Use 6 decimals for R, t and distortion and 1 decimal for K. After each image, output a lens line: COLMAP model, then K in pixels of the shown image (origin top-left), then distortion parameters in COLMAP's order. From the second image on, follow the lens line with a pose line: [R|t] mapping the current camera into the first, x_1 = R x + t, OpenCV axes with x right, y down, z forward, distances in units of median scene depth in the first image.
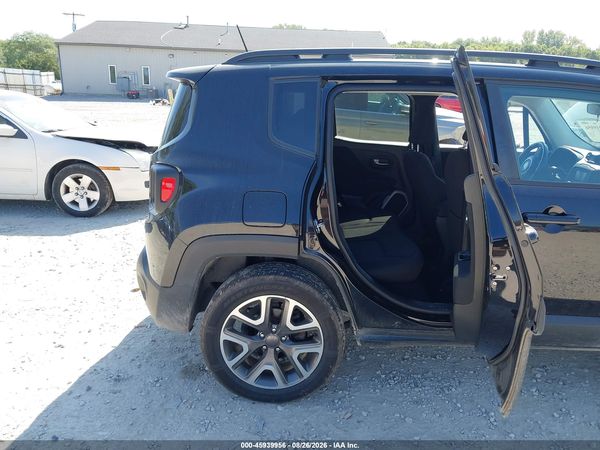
lens RADIAL K [[463.5, 0, 329.9], [0, 463.5, 225.8], [0, 0, 1]] dist [0.035467, -0.047422]
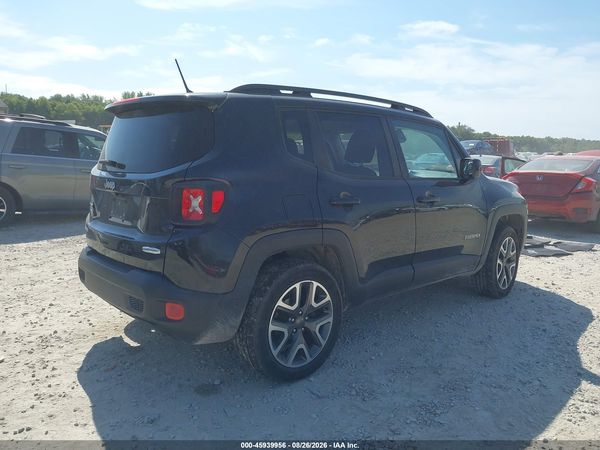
lens RADIAL K [[463.5, 0, 303.9], [0, 463.5, 229.1], [0, 0, 1]] dist [0.035467, -0.047422]
pose [[0.738243, -0.118557, 0.664035, -0.866427], [0.190624, 0.980974, -0.036783, 0.059623], [-0.647040, 0.153736, 0.746796, 0.074834]]
